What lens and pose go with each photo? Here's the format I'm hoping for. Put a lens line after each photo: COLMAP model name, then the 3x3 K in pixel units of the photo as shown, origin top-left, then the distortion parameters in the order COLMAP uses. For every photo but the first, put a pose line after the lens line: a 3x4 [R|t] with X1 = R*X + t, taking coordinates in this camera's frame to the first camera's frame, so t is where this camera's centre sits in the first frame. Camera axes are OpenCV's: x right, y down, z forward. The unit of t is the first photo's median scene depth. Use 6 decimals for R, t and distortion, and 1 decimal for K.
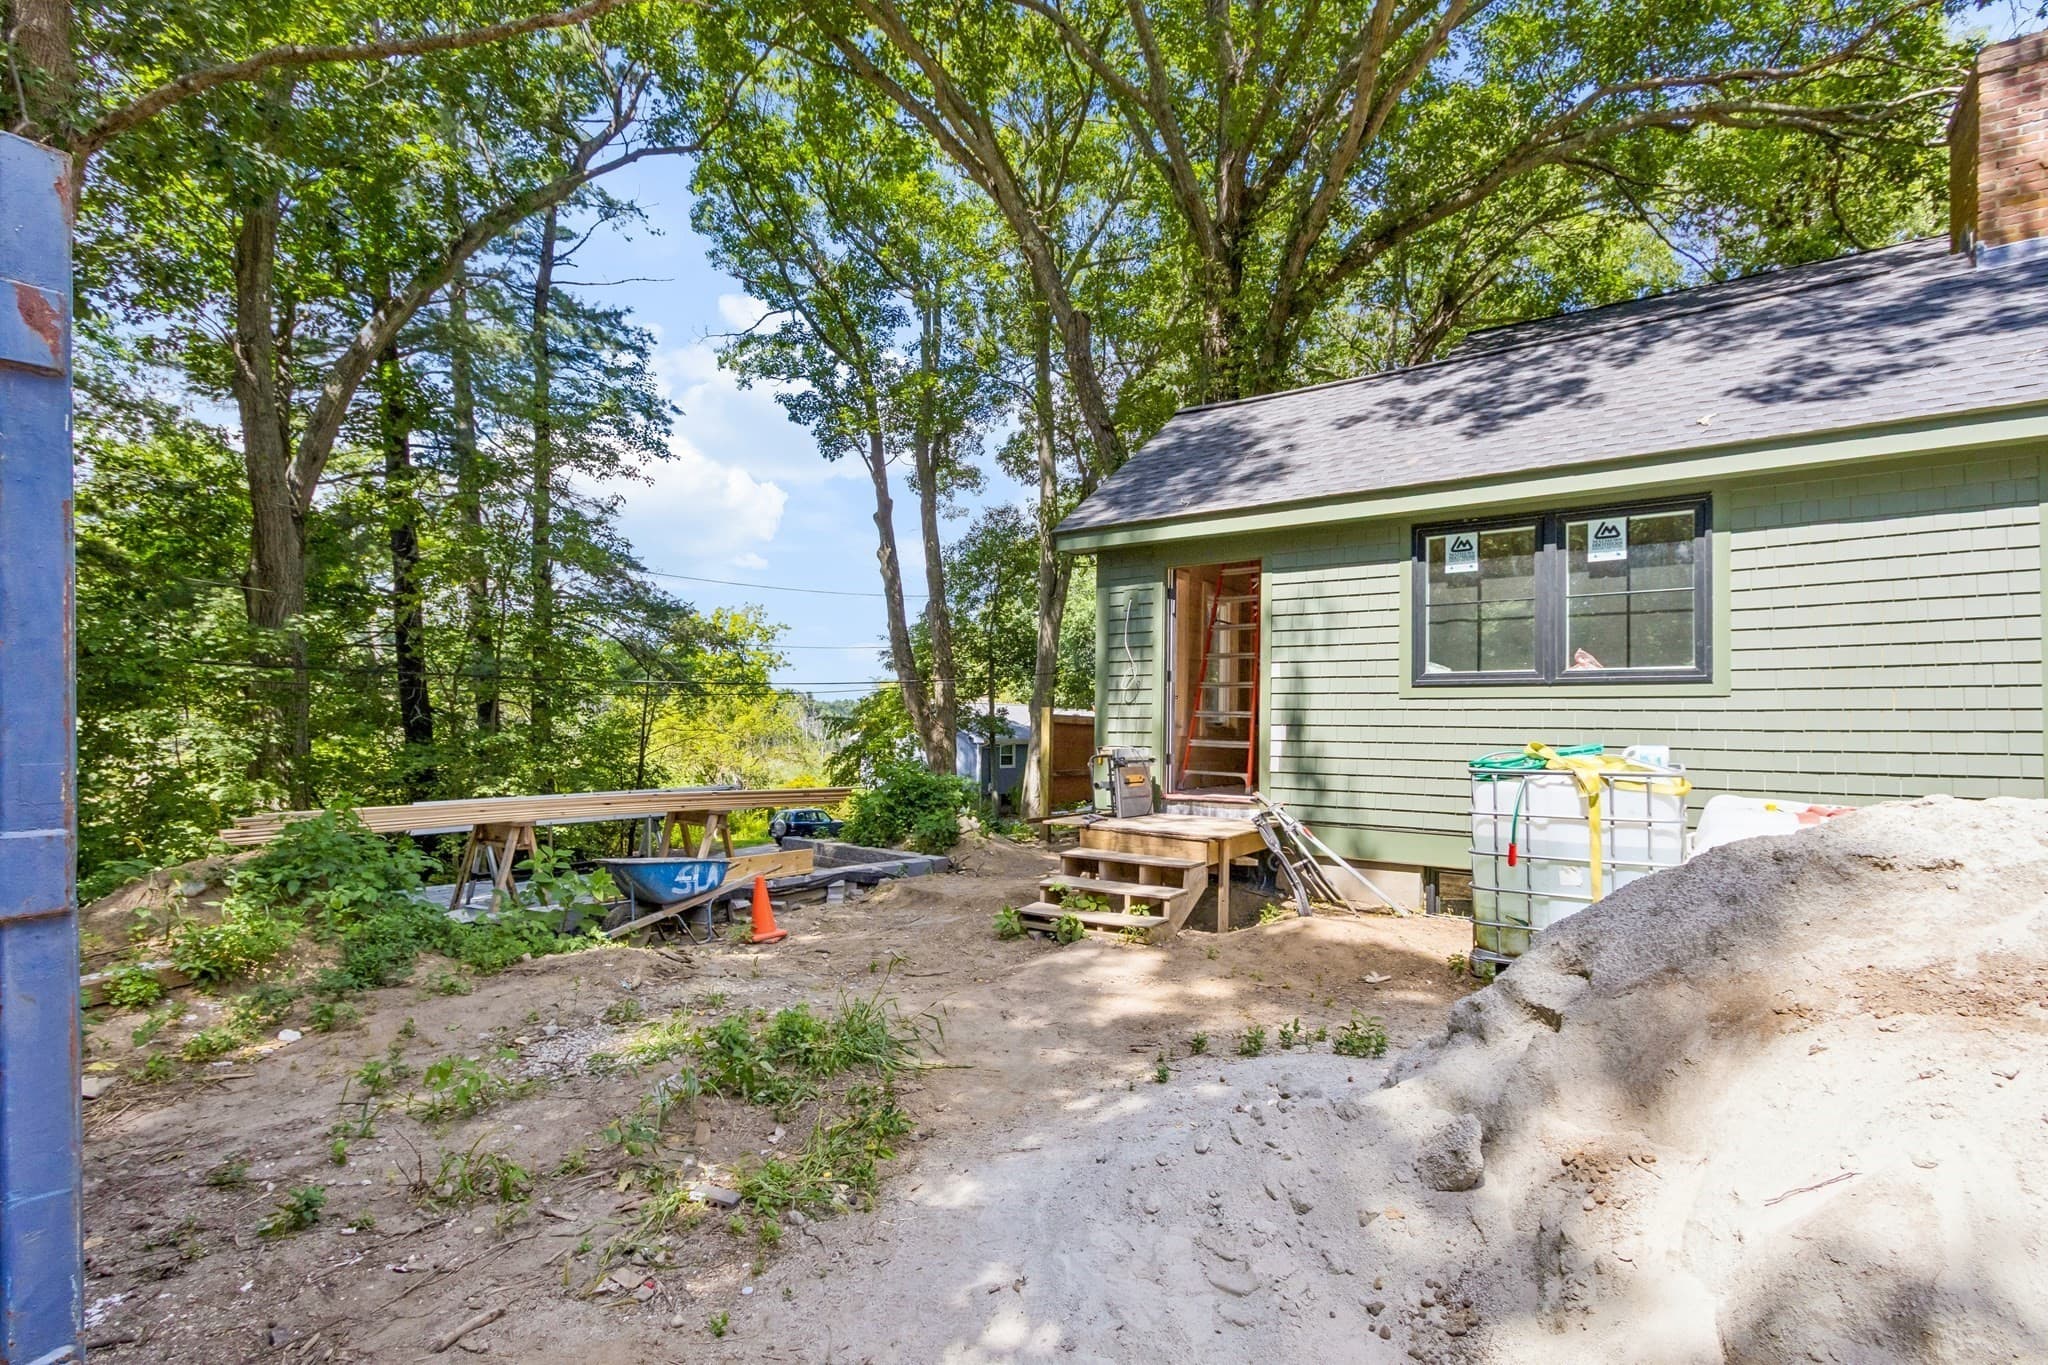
lens RADIAL K [[961.6, 0, 1009.8], [0, 961.6, 736.8], [0, 0, 1]] dist [0.001474, -0.000175]
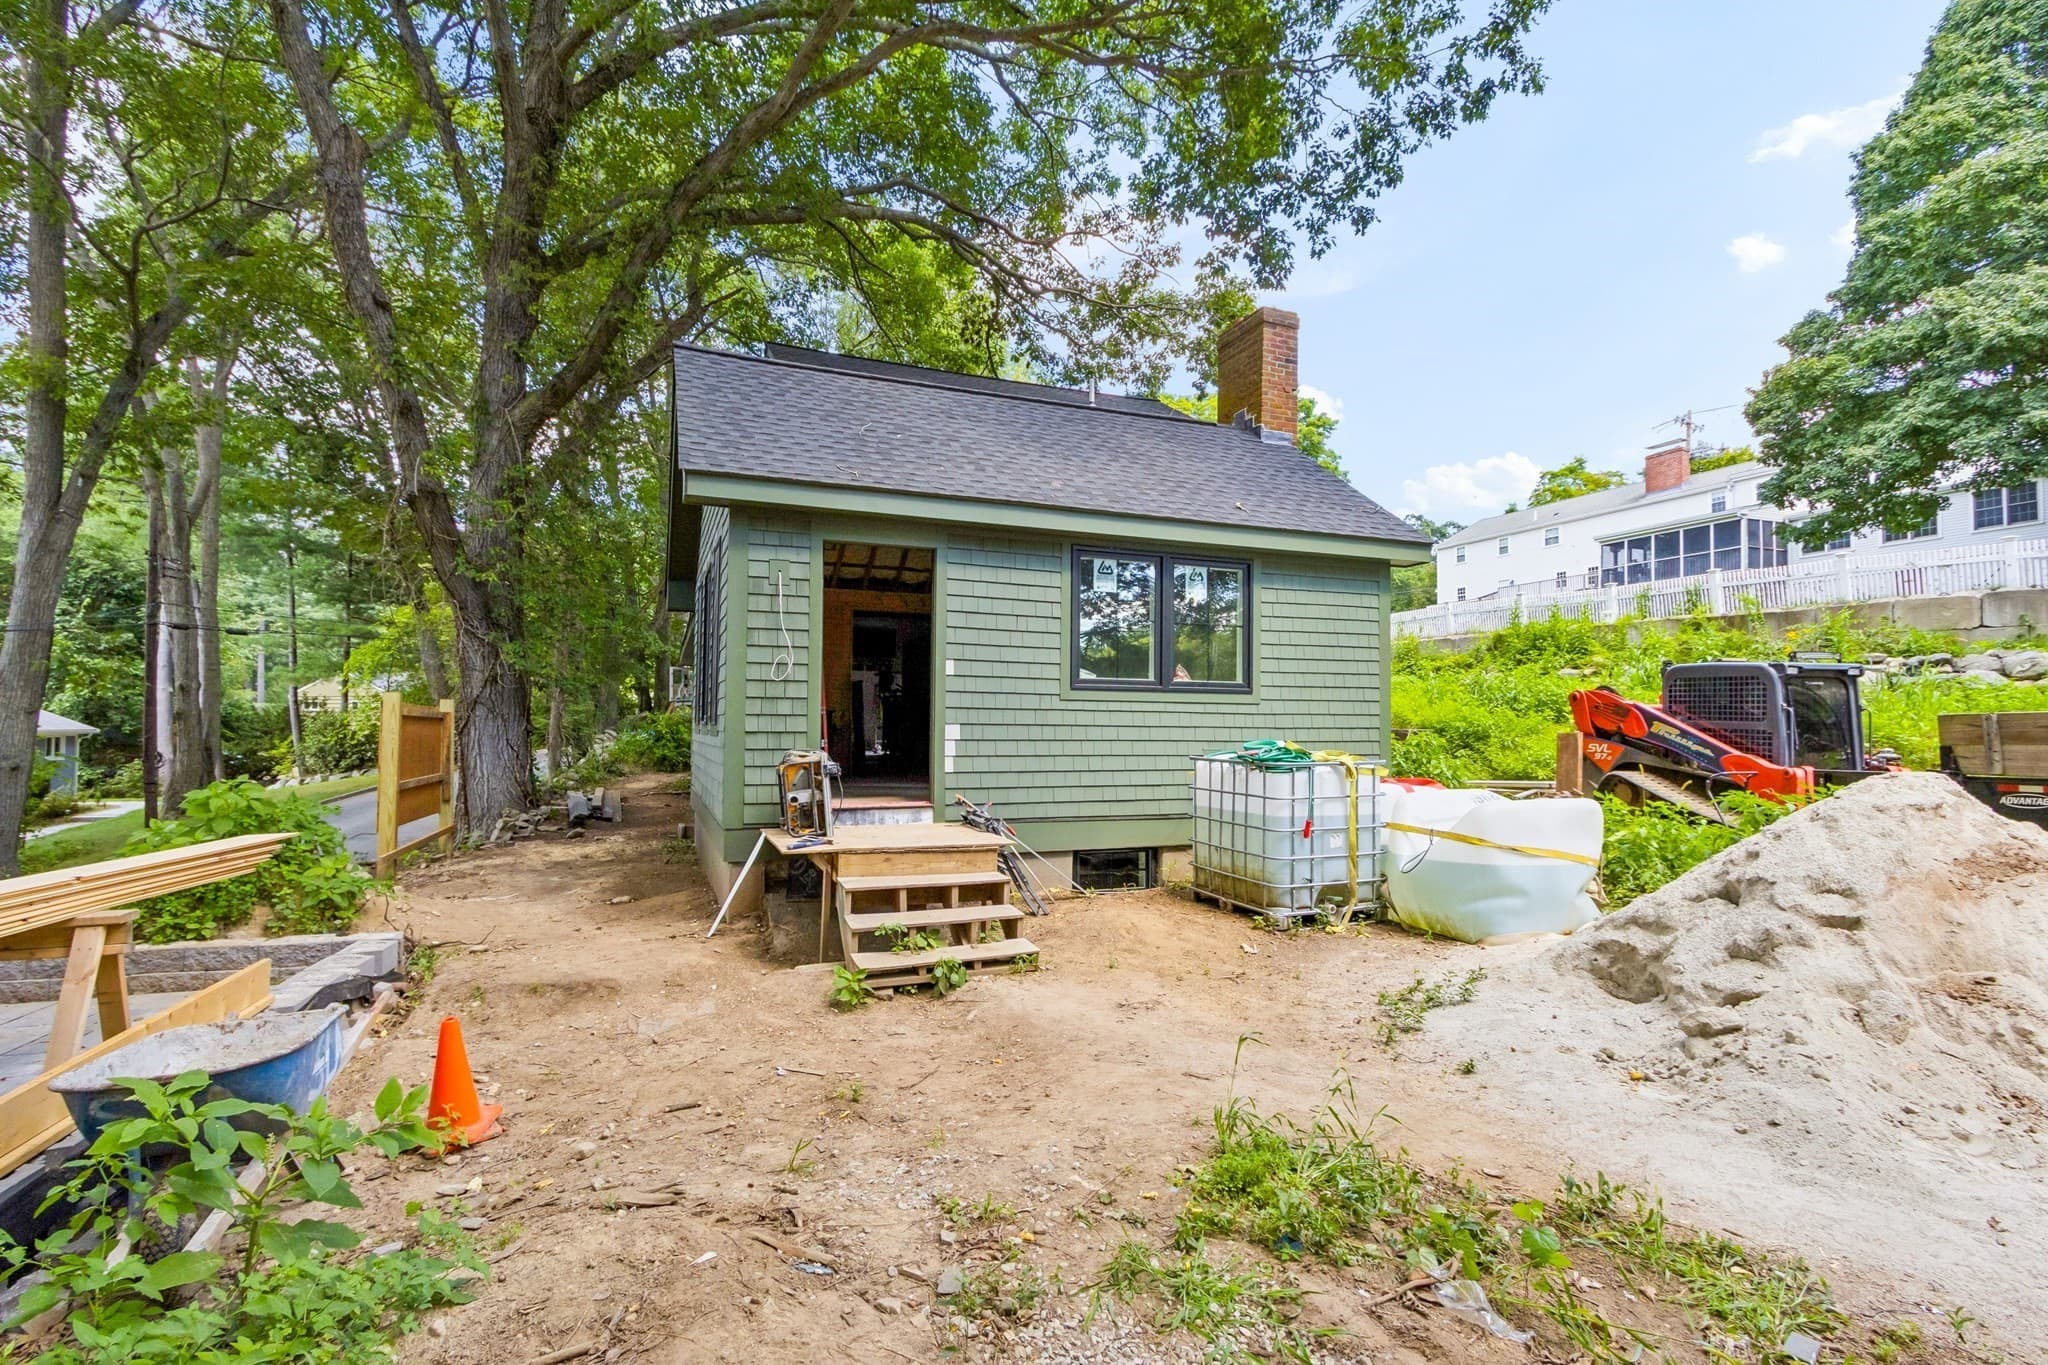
lens RADIAL K [[961.6, 0, 1009.8], [0, 961.6, 736.8], [0, 0, 1]] dist [0.001474, -0.000175]
pose [[0.523887, -0.021895, 0.851506, -0.573249], [0.003102, 0.999712, 0.023798, -0.024620], [-0.851782, -0.009826, 0.523804, 0.483185]]
